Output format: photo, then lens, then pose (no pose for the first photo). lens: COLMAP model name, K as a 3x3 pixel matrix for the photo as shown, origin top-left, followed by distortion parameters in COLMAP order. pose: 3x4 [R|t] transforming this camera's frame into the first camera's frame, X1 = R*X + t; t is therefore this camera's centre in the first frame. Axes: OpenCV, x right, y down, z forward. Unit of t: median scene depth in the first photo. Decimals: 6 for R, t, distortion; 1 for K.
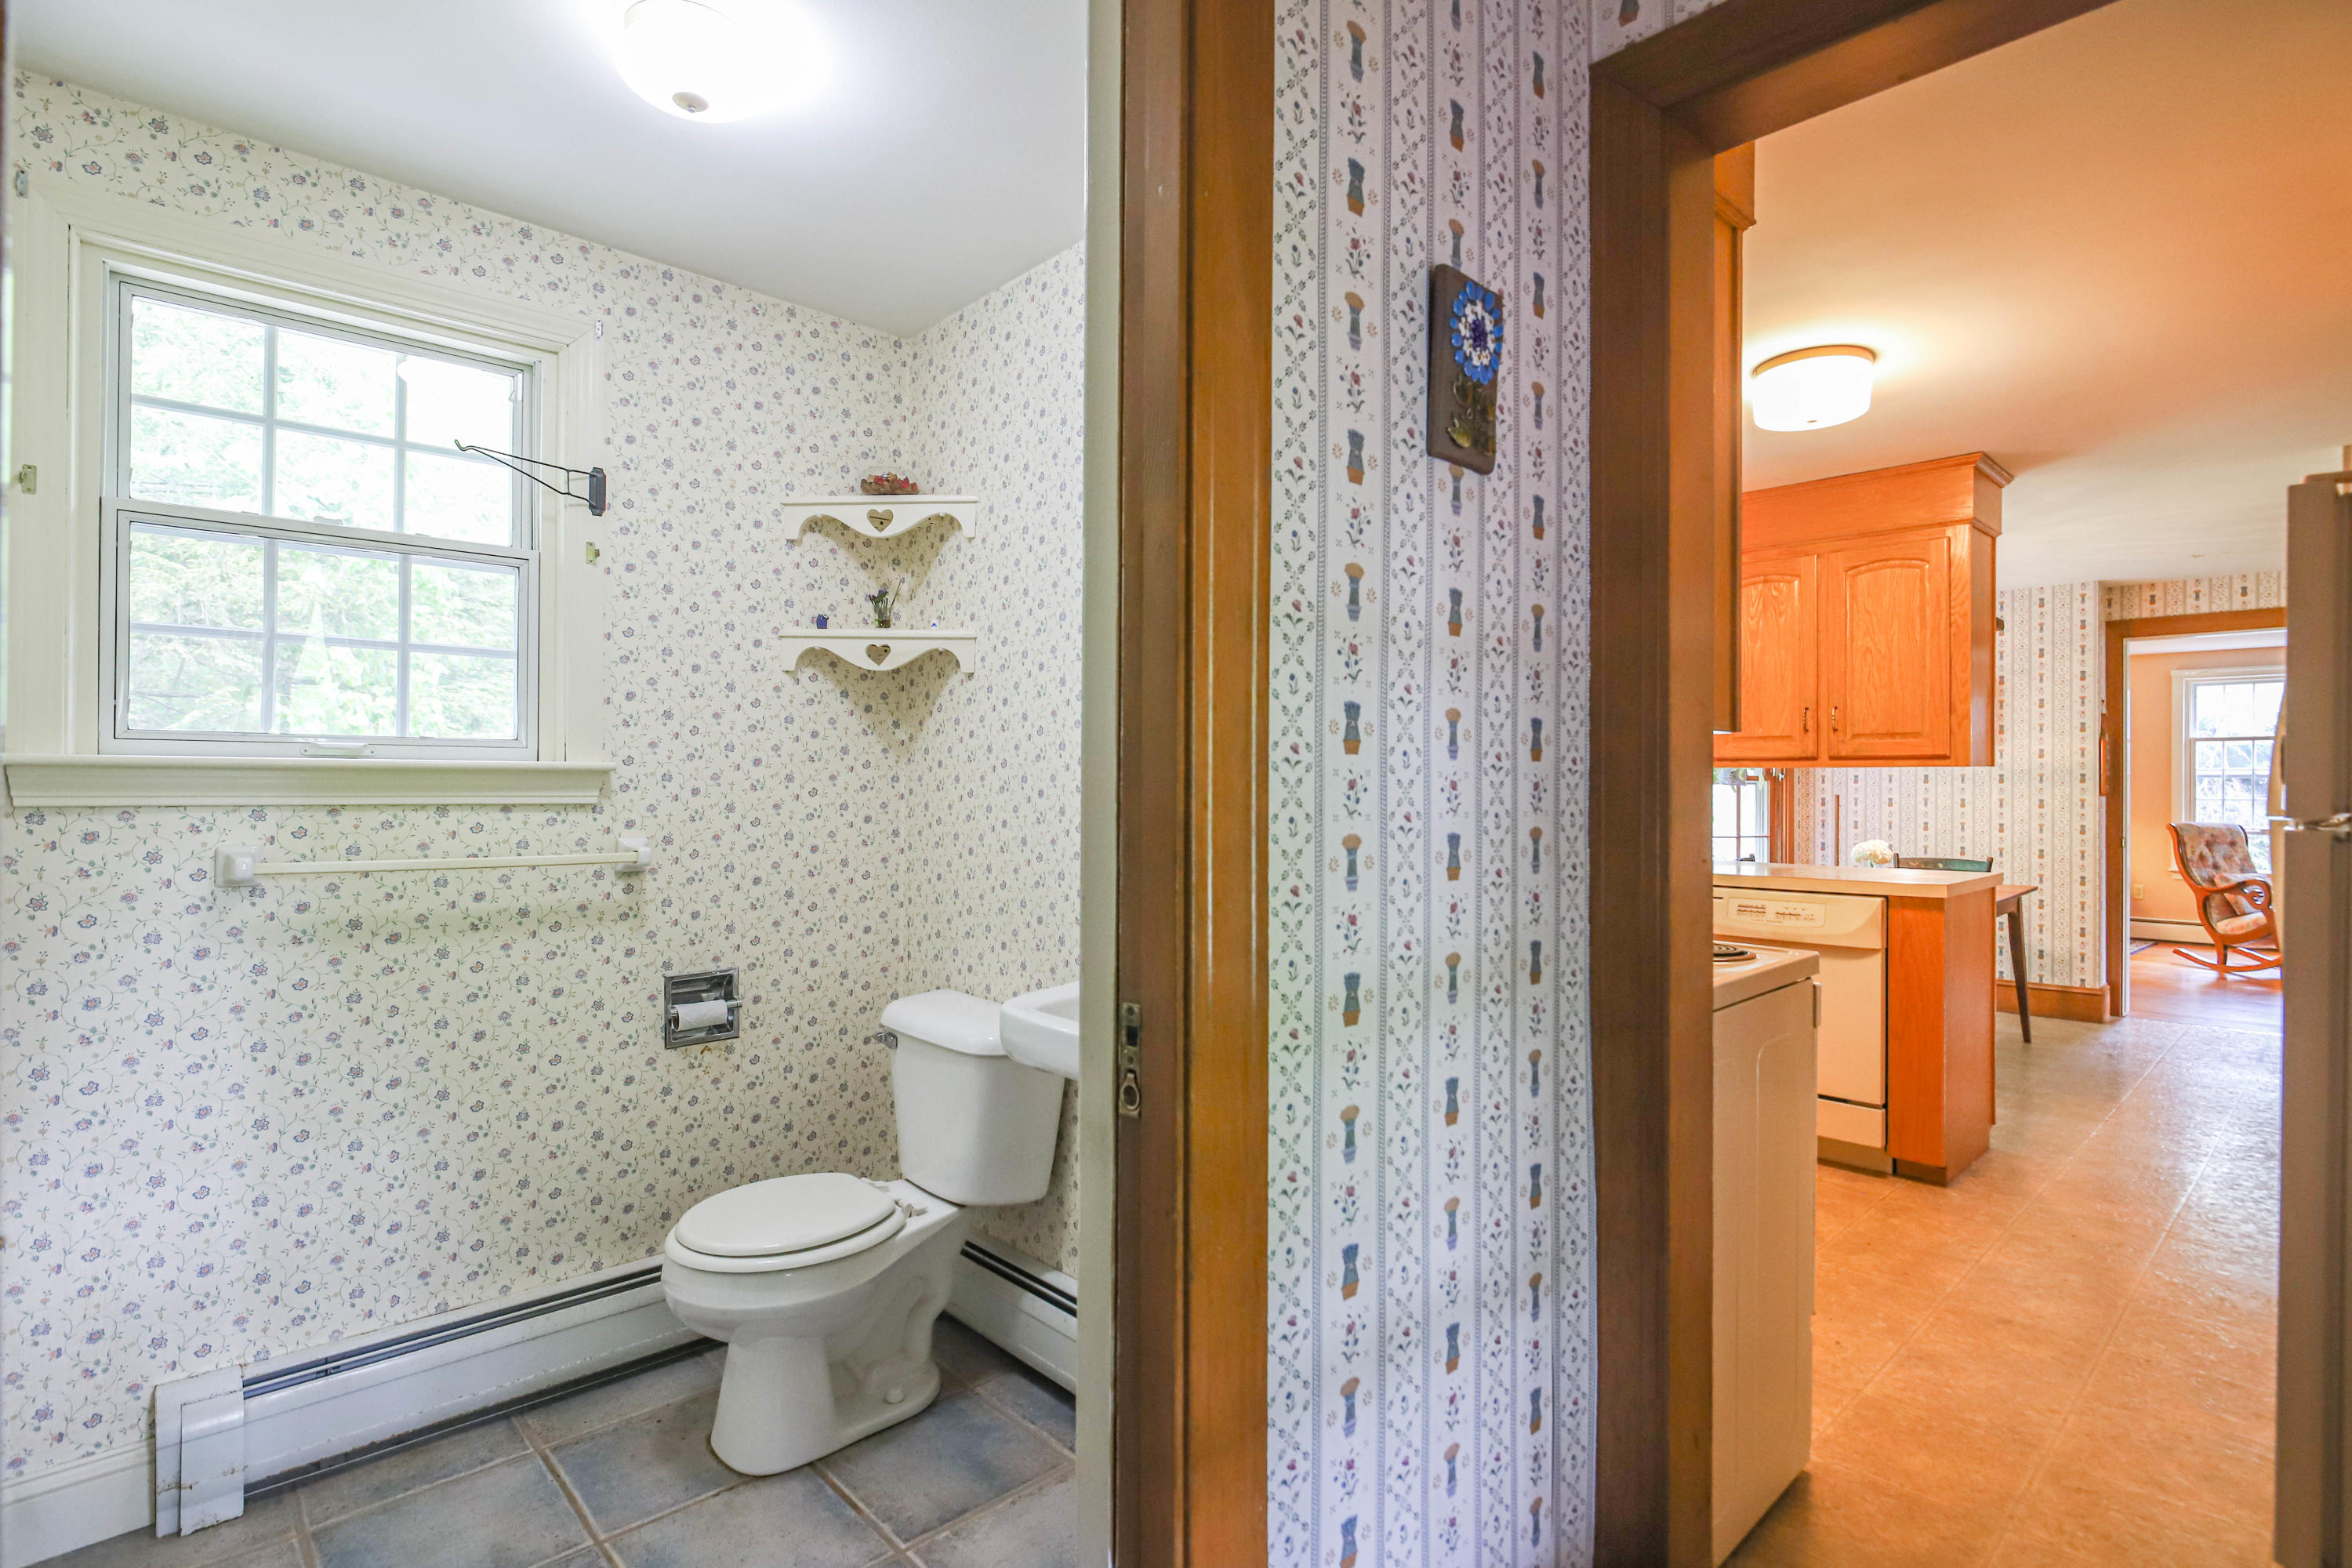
lens RADIAL K [[1142.2, 0, 1178.9], [0, 1142.2, 781.5], [0, 0, 1]] dist [-0.008835, -0.002436]
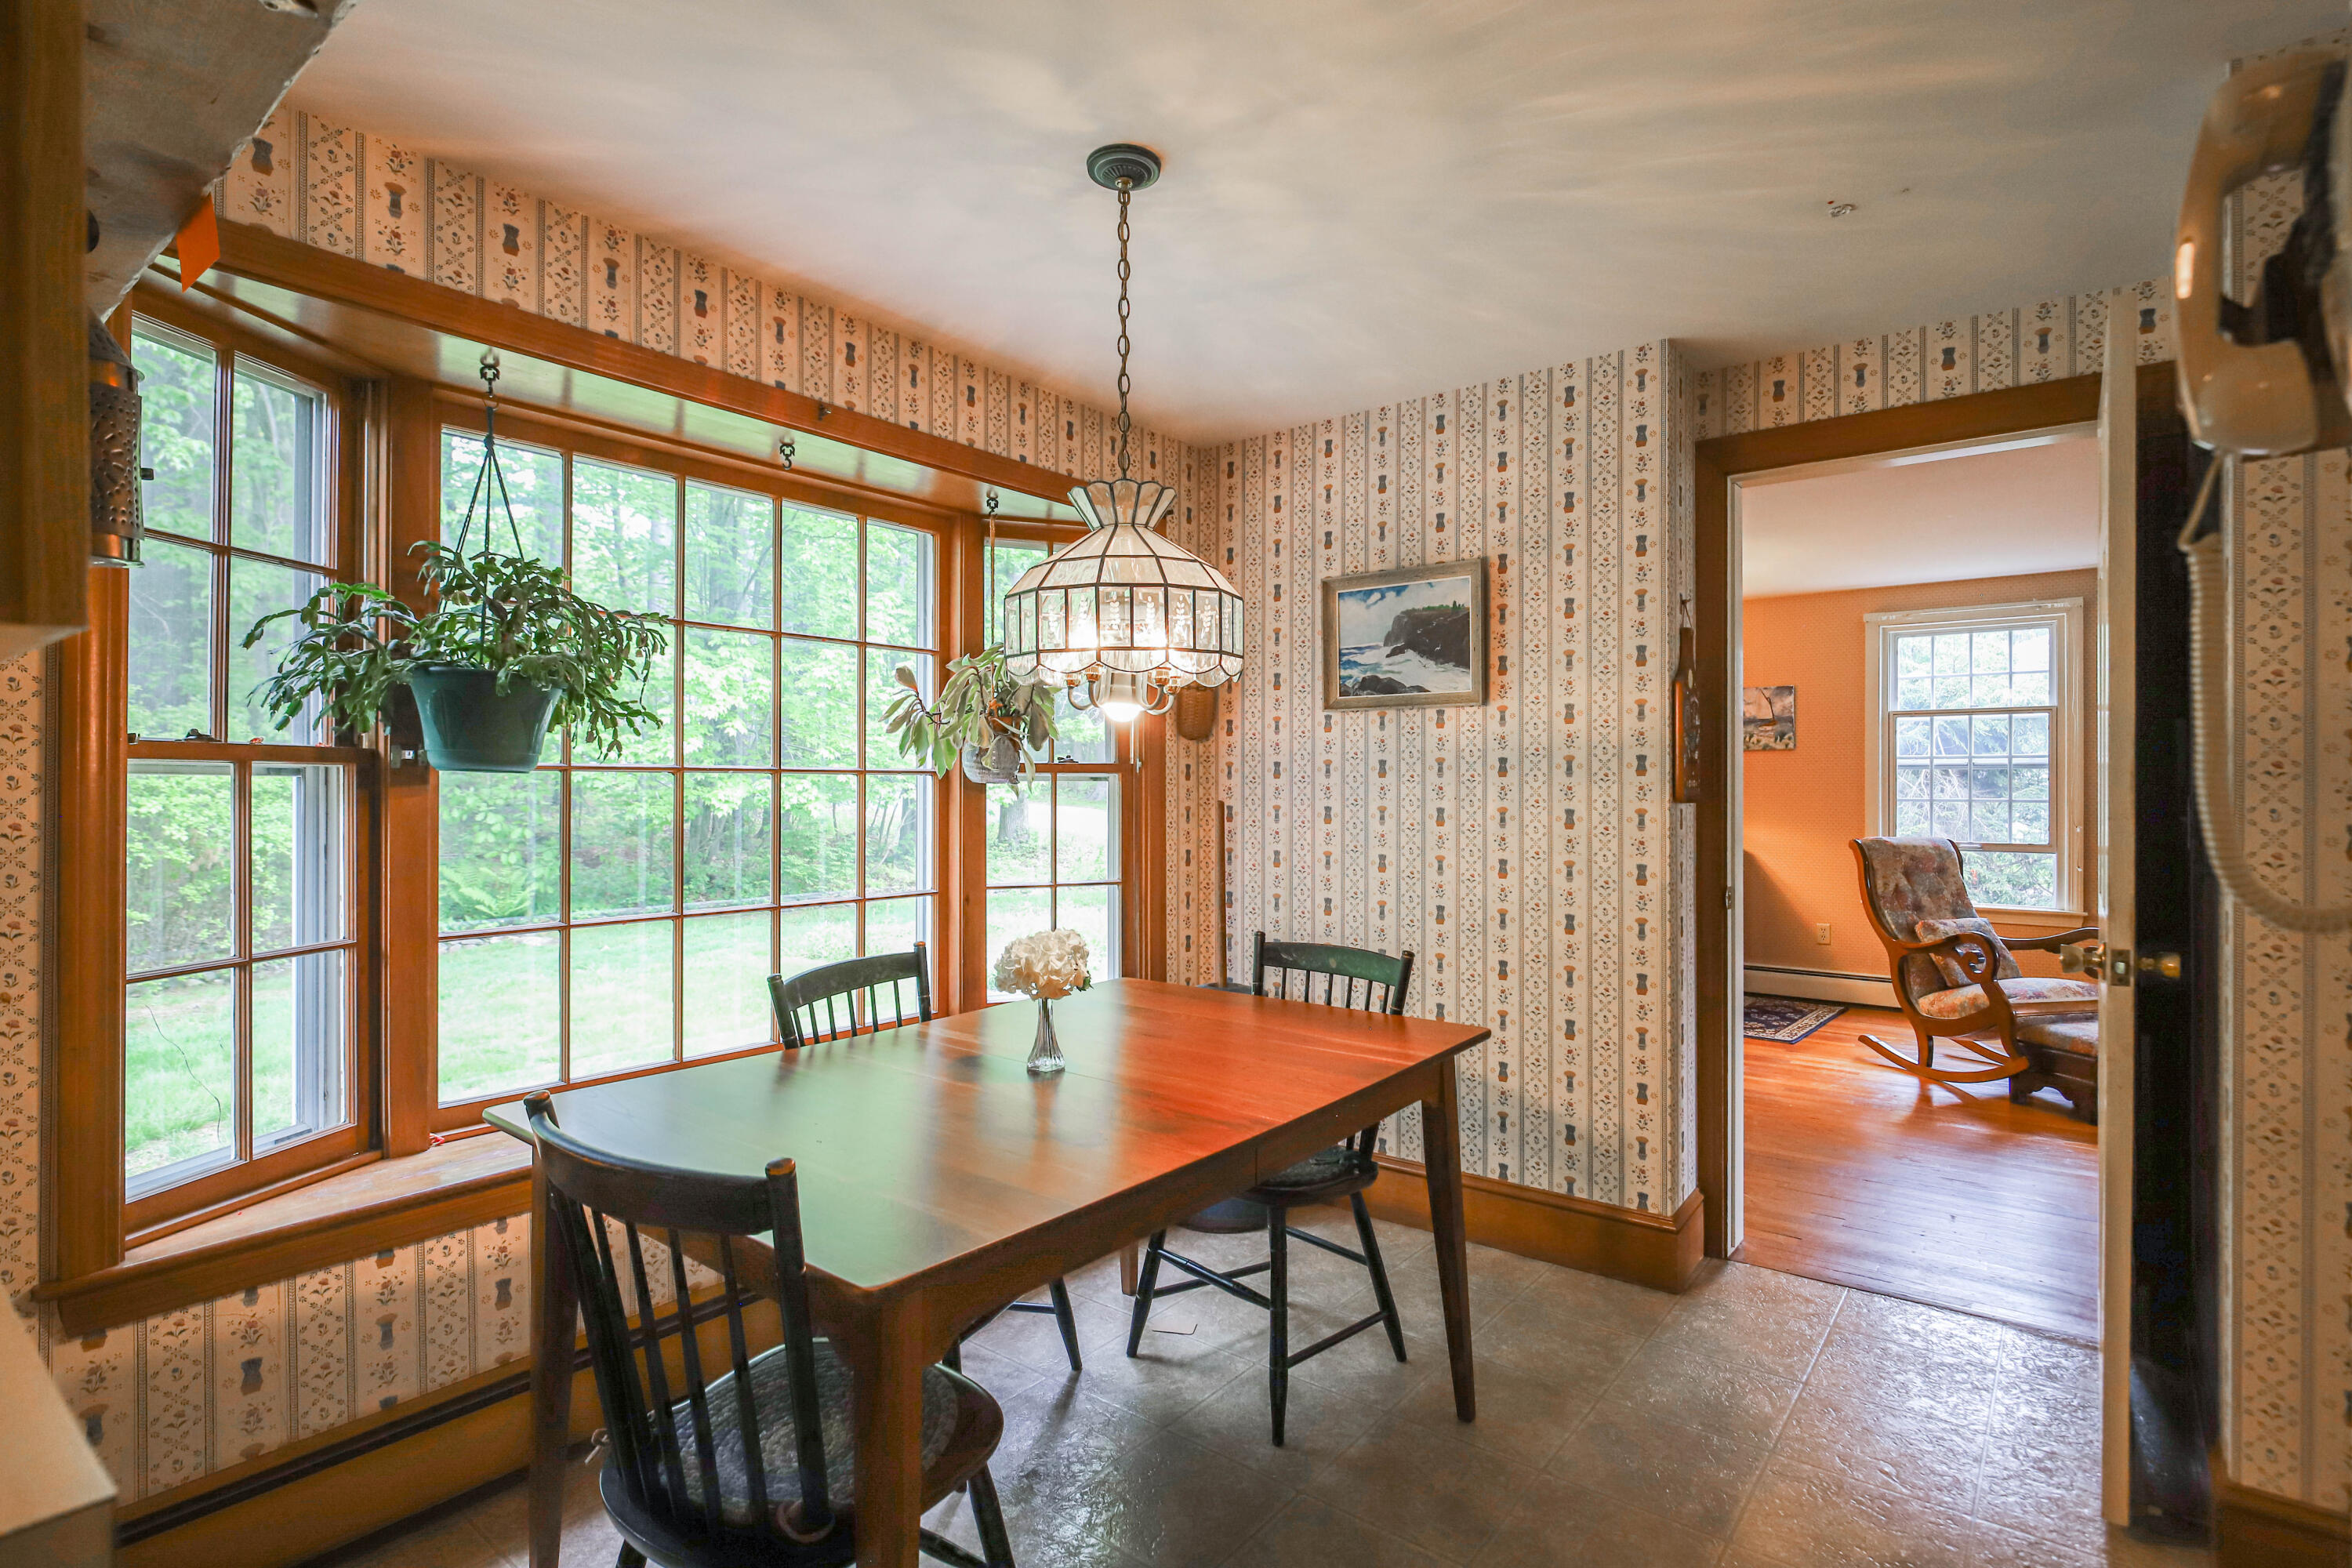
lens RADIAL K [[1142.2, 0, 1187.3], [0, 1142.2, 780.8], [0, 0, 1]] dist [-0.008835, -0.002436]
pose [[0.988037, -0.002342, 0.154196, 0.525961], [0.002013, 0.999995, 0.002286, 0.002072], [-0.154201, -0.001949, 0.988038, 0.550729]]
